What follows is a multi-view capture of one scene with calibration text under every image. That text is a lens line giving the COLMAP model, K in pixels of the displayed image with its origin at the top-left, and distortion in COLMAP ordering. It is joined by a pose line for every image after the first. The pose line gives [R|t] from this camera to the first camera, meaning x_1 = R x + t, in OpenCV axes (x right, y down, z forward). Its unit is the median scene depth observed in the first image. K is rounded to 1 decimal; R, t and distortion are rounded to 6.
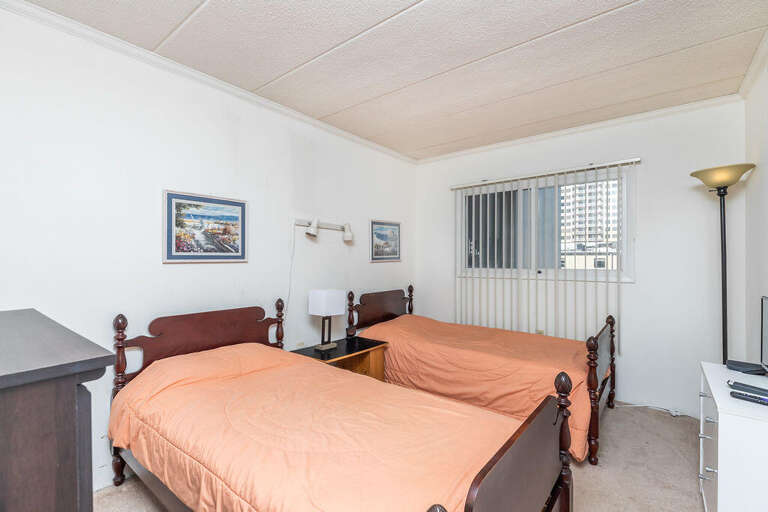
lens RADIAL K [[350.8, 0, 382.5], [0, 350.8, 257.1], [0, 0, 1]] dist [0.000152, 0.000070]
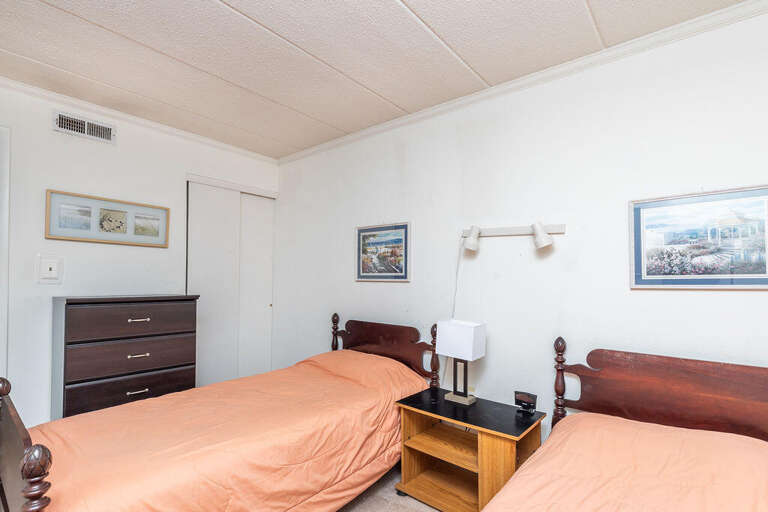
lens RADIAL K [[374.8, 0, 355.2], [0, 374.8, 277.4], [0, 0, 1]] dist [0.000829, 0.000182]
pose [[-0.058362, -0.005975, -0.998278, 0.739078], [-0.013333, 0.999898, -0.005205, 0.008943], [0.998206, 0.013007, -0.058436, 0.949596]]
